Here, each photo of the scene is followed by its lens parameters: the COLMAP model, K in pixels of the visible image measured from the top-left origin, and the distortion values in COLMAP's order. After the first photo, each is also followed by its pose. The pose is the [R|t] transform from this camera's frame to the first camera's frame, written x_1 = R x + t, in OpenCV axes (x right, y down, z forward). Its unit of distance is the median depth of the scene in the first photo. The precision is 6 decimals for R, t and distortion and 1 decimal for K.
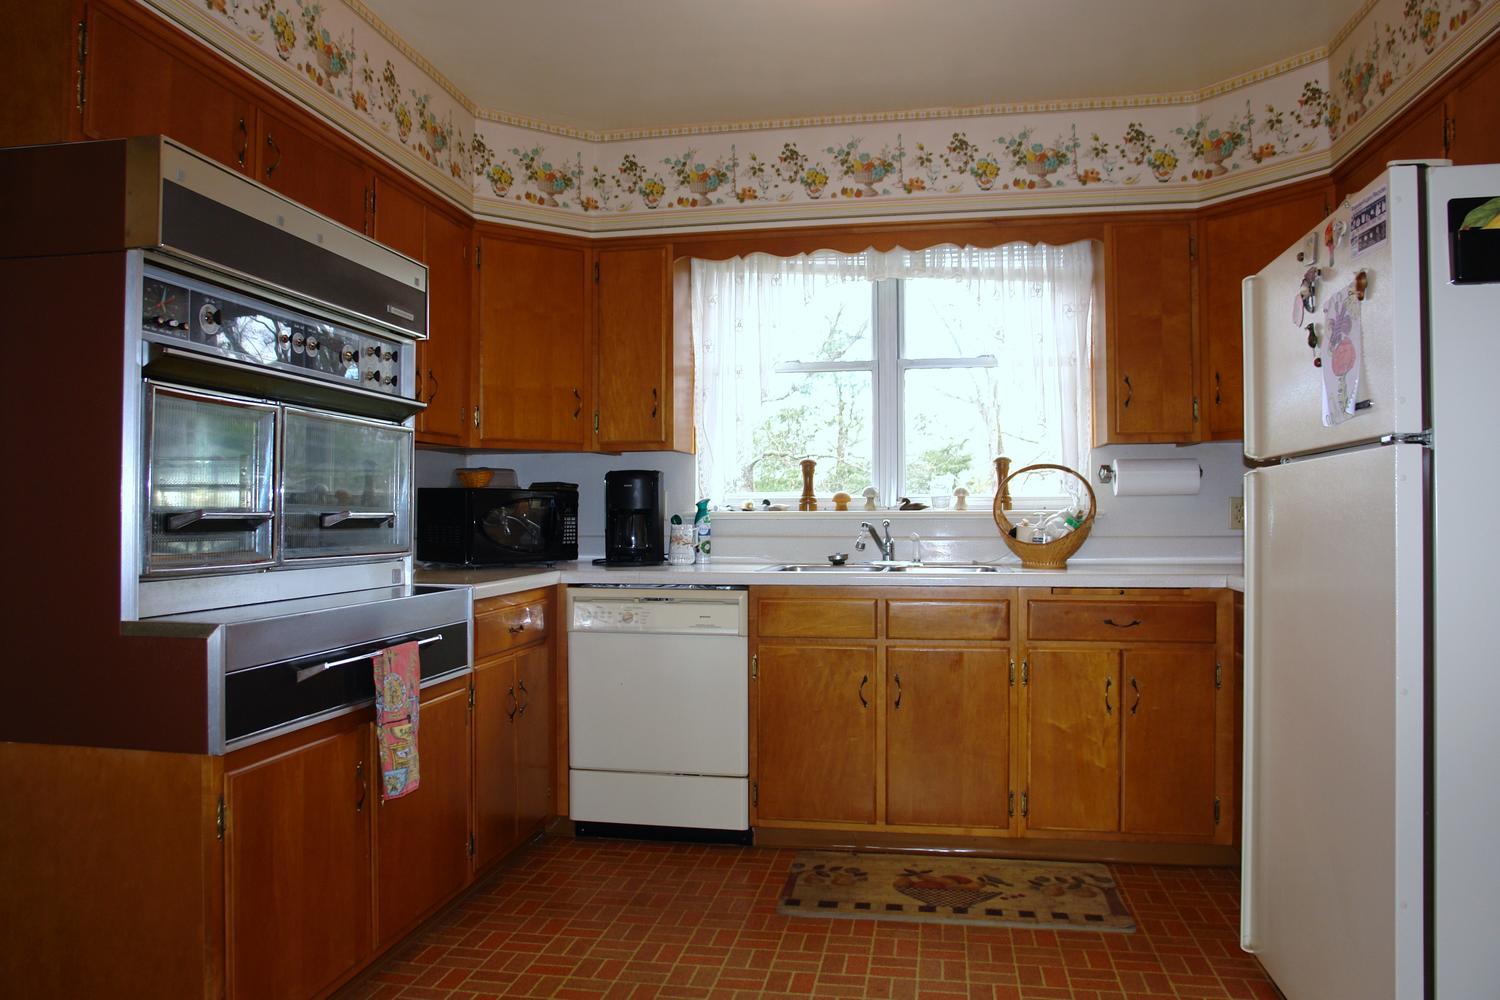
lens RADIAL K [[1048.1, 0, 750.0], [0, 1048.1, 500.0], [0, 0, 1]] dist [-0.083949, 0.052316]
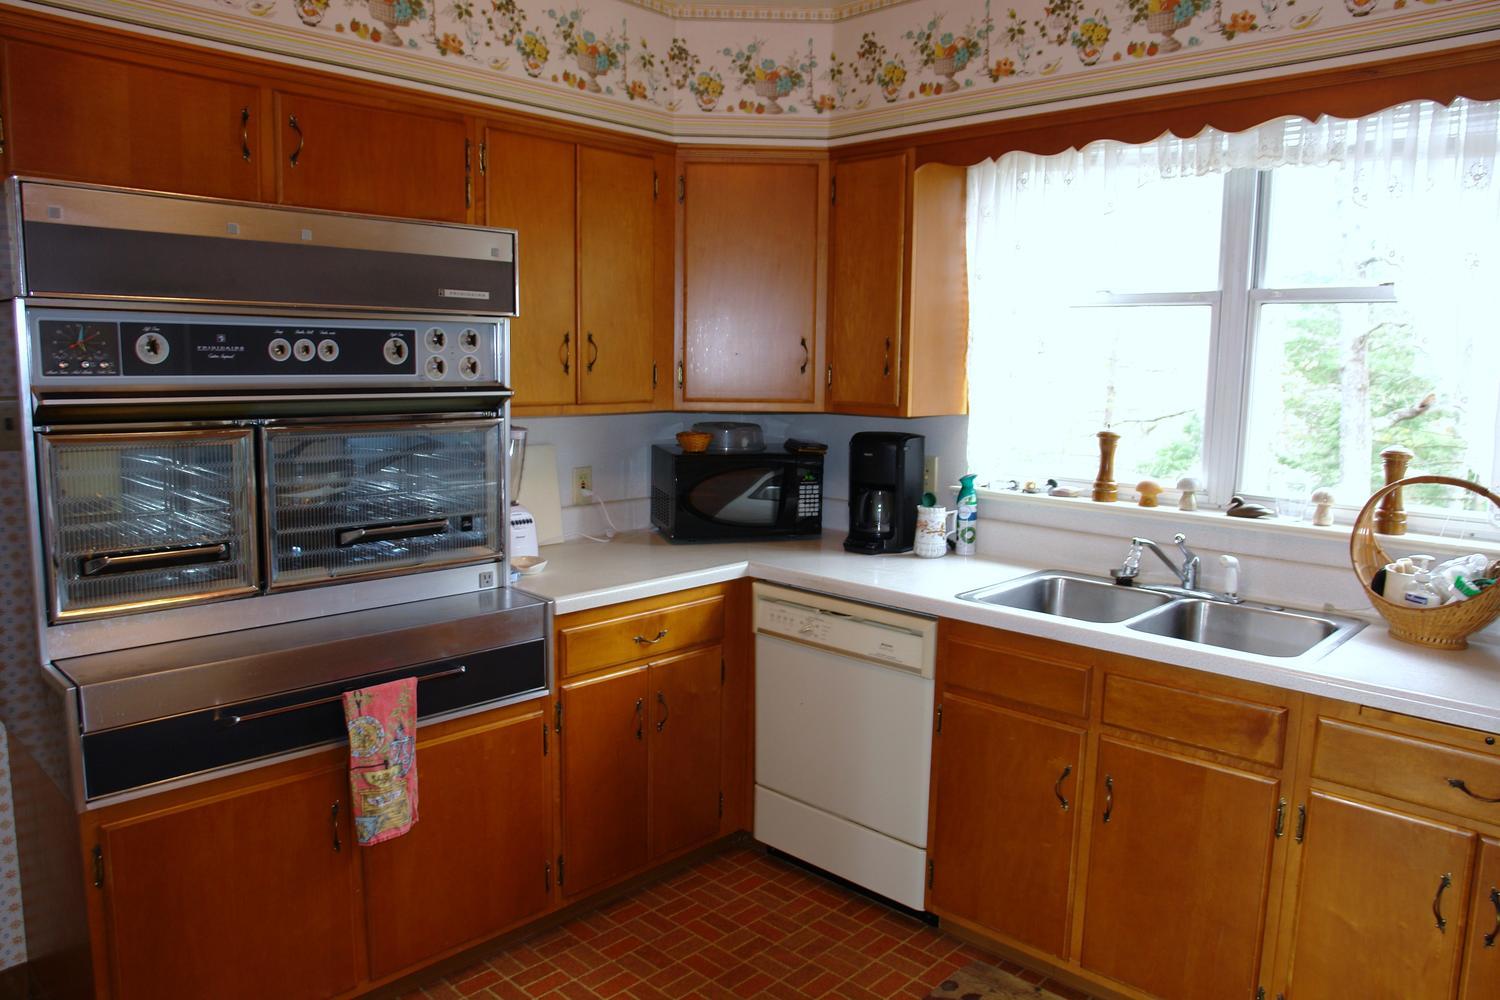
lens RADIAL K [[1048.1, 0, 750.0], [0, 1048.1, 500.0], [0, 0, 1]] dist [-0.083949, 0.052316]
pose [[0.831545, 0.090963, -0.547959, 0.274868], [-0.010787, 0.988958, 0.147801, -0.104921], [0.555353, -0.116992, 0.823344, 0.288570]]
